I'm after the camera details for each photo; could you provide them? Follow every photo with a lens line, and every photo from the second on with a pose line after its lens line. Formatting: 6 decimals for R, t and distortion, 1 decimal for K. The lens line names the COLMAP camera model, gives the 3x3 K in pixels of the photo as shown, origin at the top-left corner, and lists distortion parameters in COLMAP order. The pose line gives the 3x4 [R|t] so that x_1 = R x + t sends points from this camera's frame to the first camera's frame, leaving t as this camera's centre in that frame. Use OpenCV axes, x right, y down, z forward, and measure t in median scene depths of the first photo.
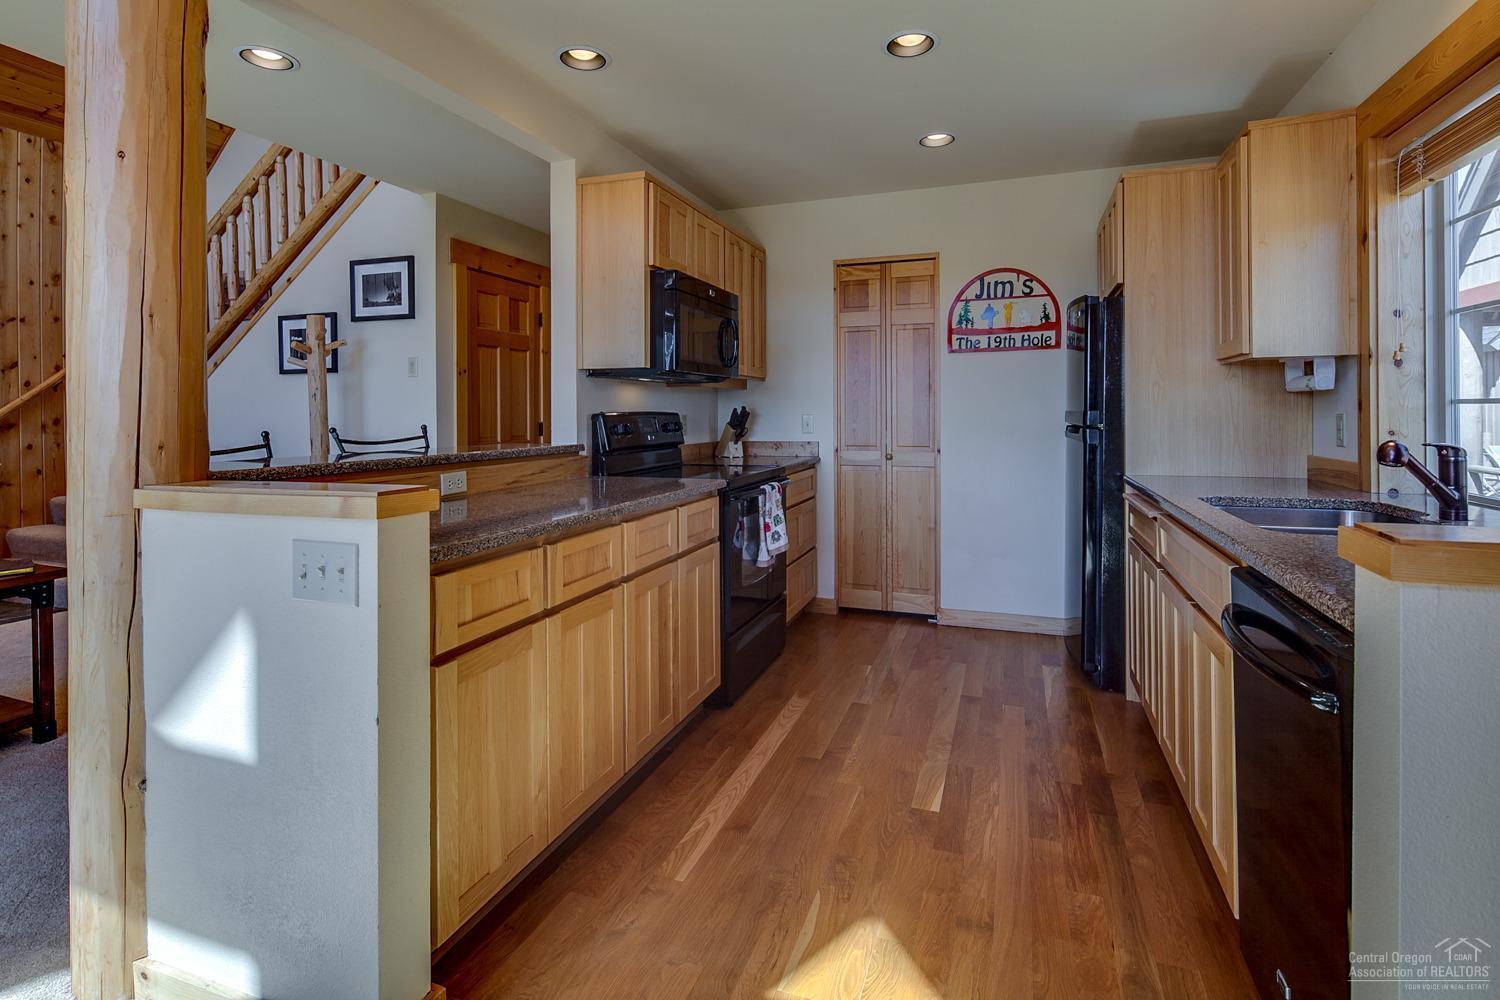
lens RADIAL K [[738.8, 0, 766.4], [0, 738.8, 411.8], [0, 0, 1]] dist [0.005209, -0.005018]
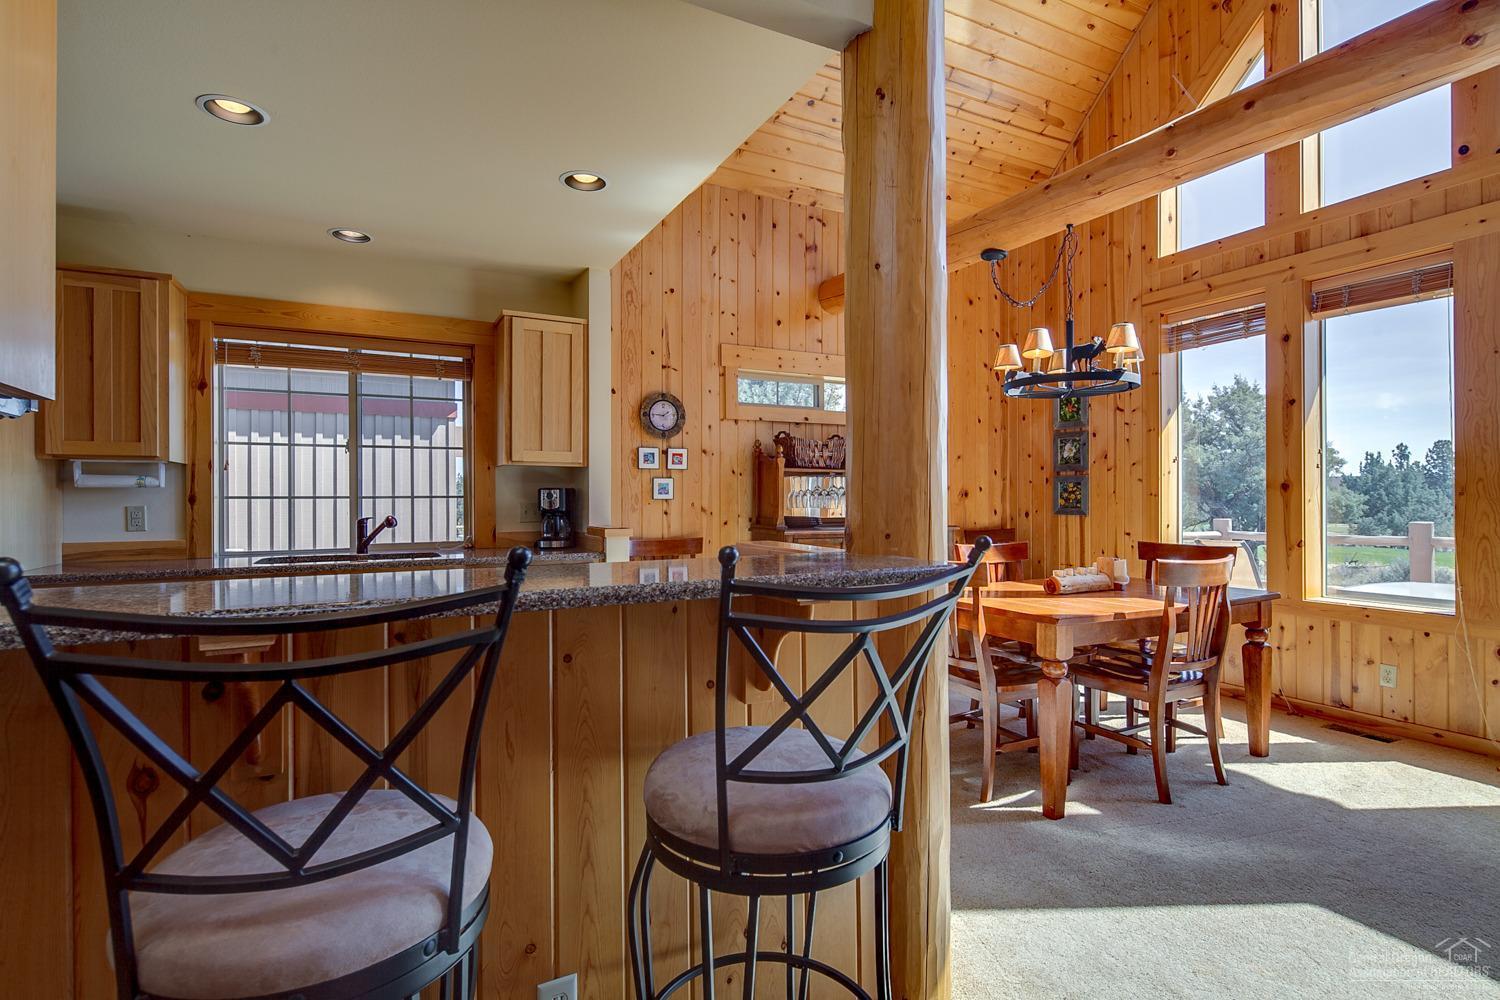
lens RADIAL K [[738.8, 0, 751.3], [0, 738.8, 496.4], [0, 0, 1]] dist [0.005209, -0.005018]
pose [[-0.727424, 0.012414, 0.686076, -0.575156], [0.008288, 0.999922, -0.009306, 0.003878], [-0.686139, -0.001084, -0.727470, 0.771651]]
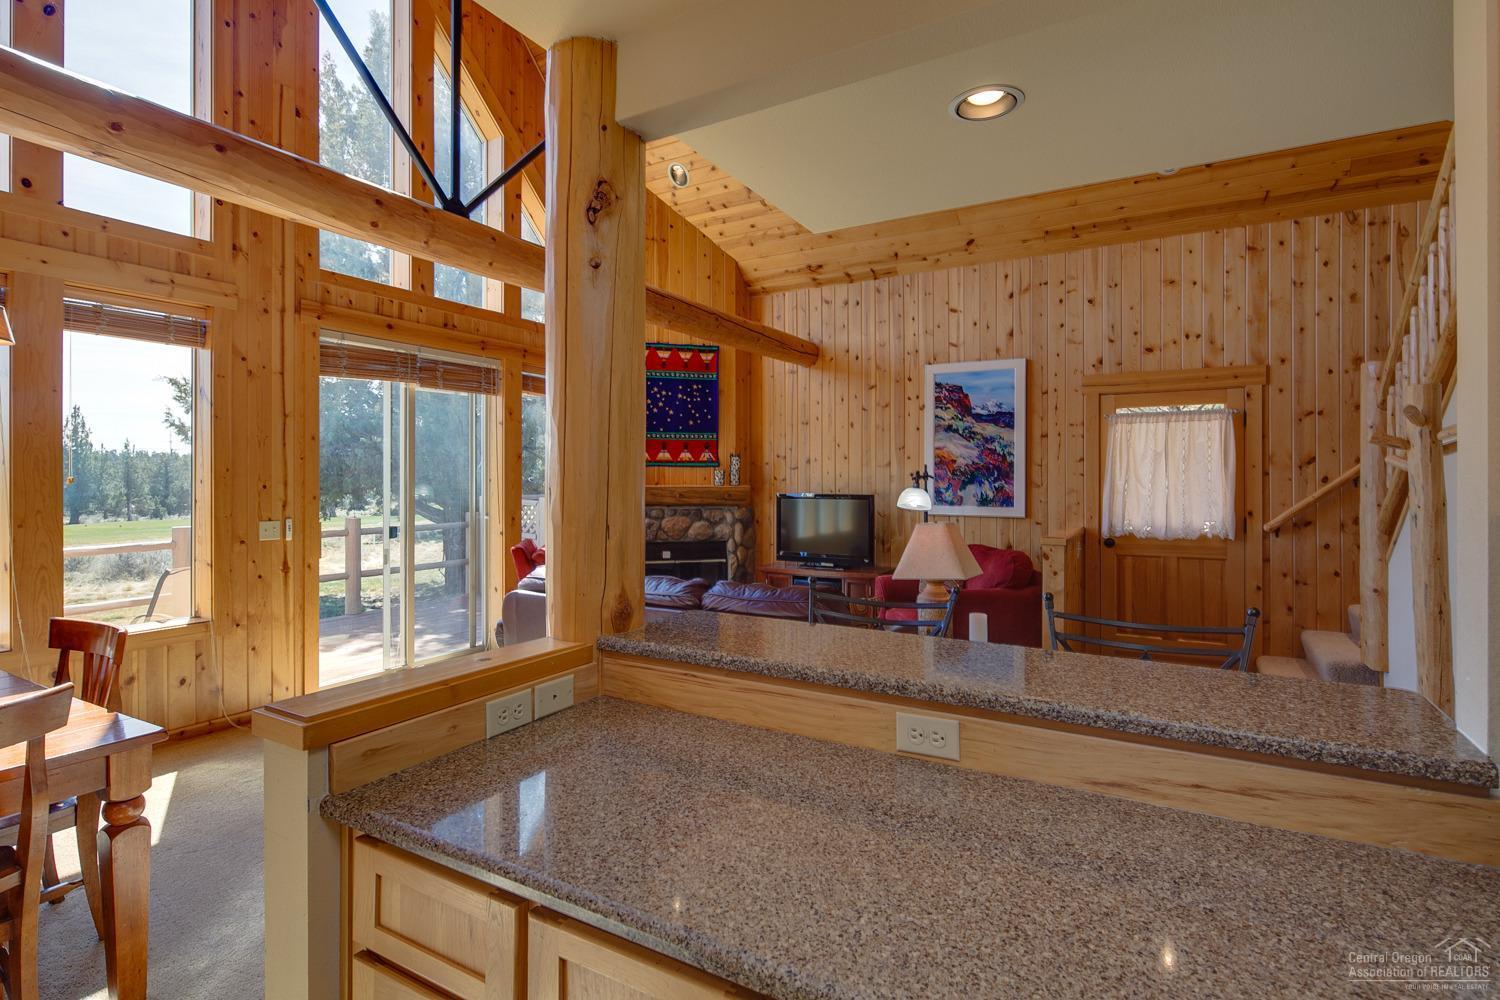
lens RADIAL K [[738.8, 0, 746.9], [0, 738.8, 480.0], [0, 0, 1]] dist [0.005209, -0.005018]
pose [[-0.183392, 0.008821, -0.983000, 0.085378], [0.001355, 0.999961, 0.008720, -0.058861], [0.983039, 0.000268, -0.183397, 0.565694]]
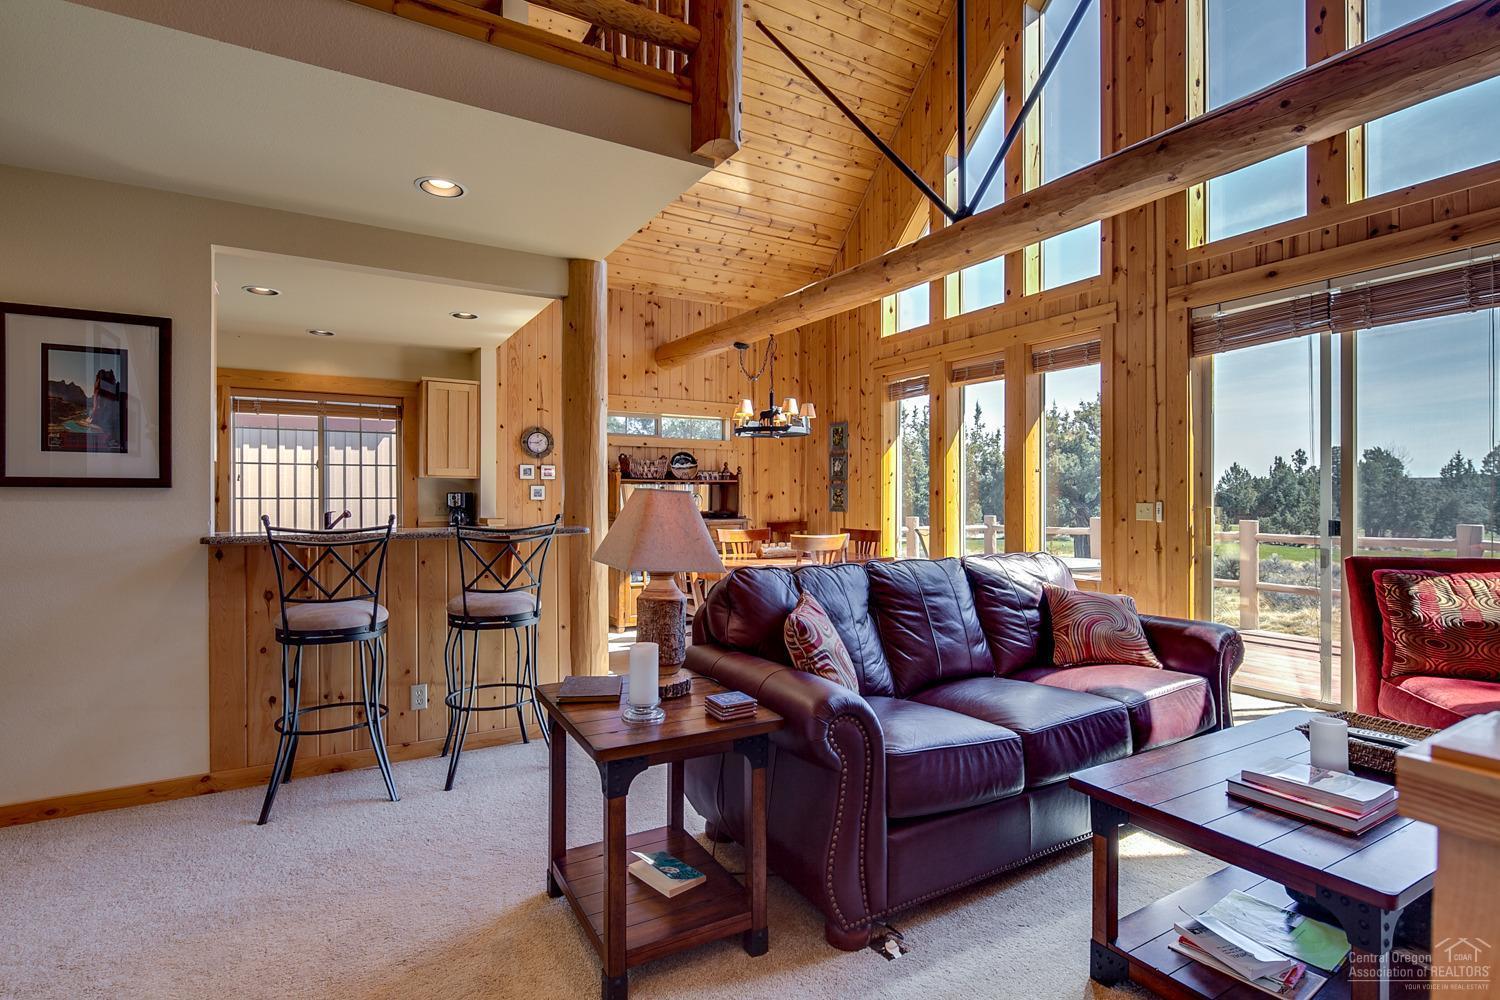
lens RADIAL K [[738.8, 0, 750.0], [0, 738.8, 498.6], [0, 0, 1]] dist [0.005209, -0.005018]
pose [[-0.763439, 0.007814, 0.645833, -1.120147], [0.005438, 0.999969, -0.005671, 0.005265], [-0.645857, -0.000817, -0.763458, 0.992563]]
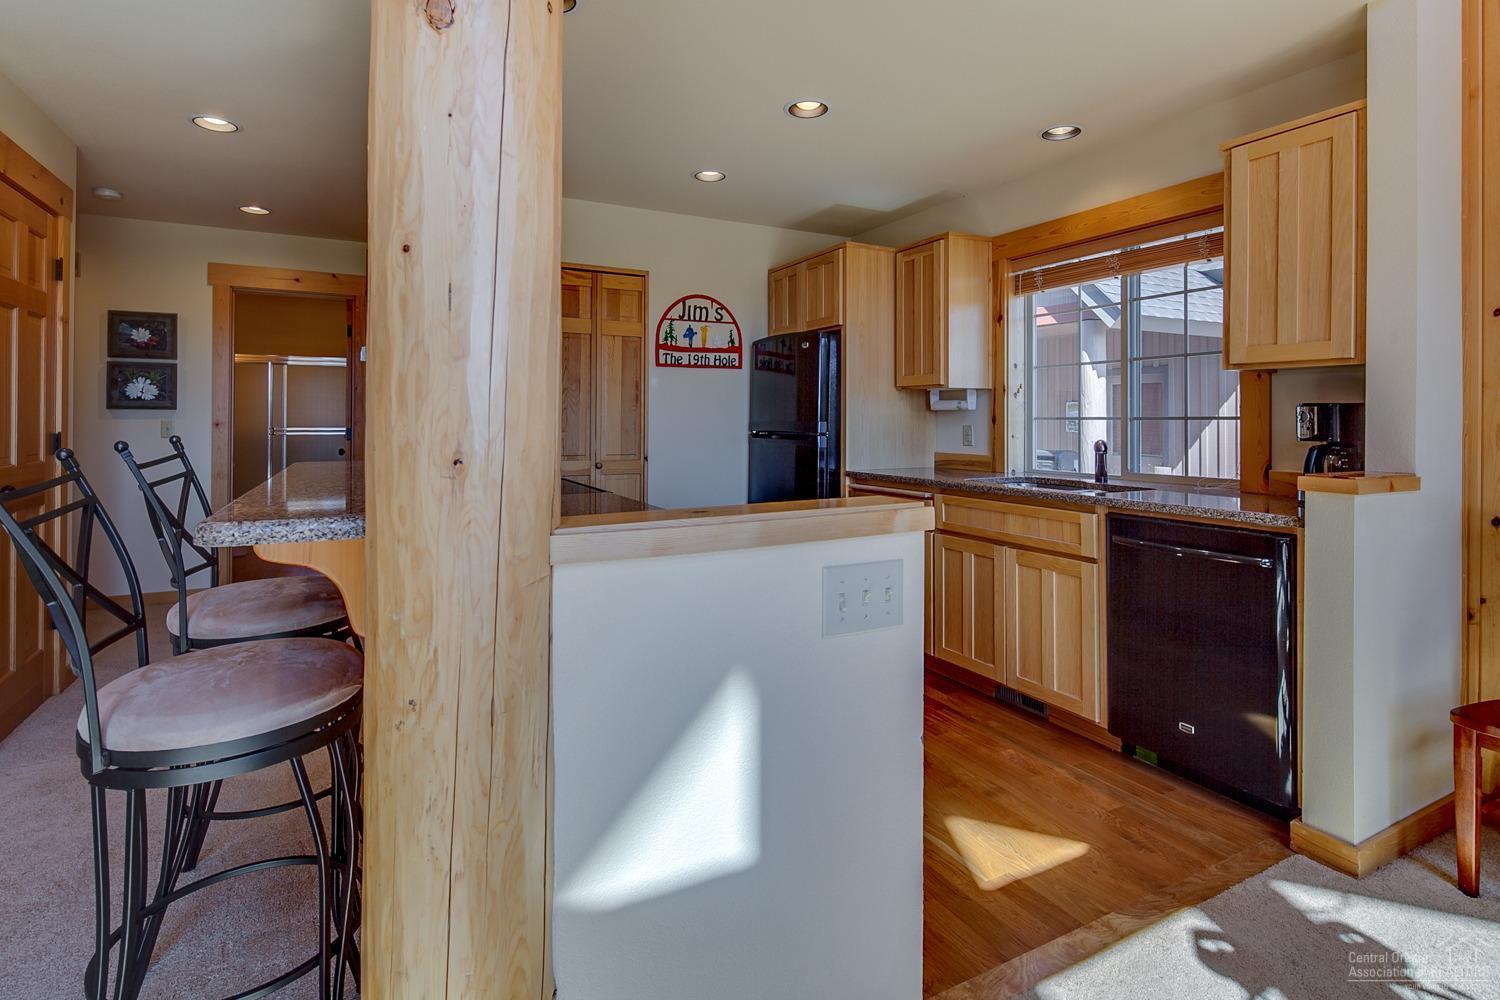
lens RADIAL K [[738.8, 0, 744.4], [0, 738.8, 422.8], [0, 0, 1]] dist [0.005209, -0.005018]
pose [[0.685483, 0.006980, 0.728055, -0.453001], [-0.010422, 0.999946, 0.000226, 0.001402], [-0.728014, -0.007742, 0.685518, 0.167634]]
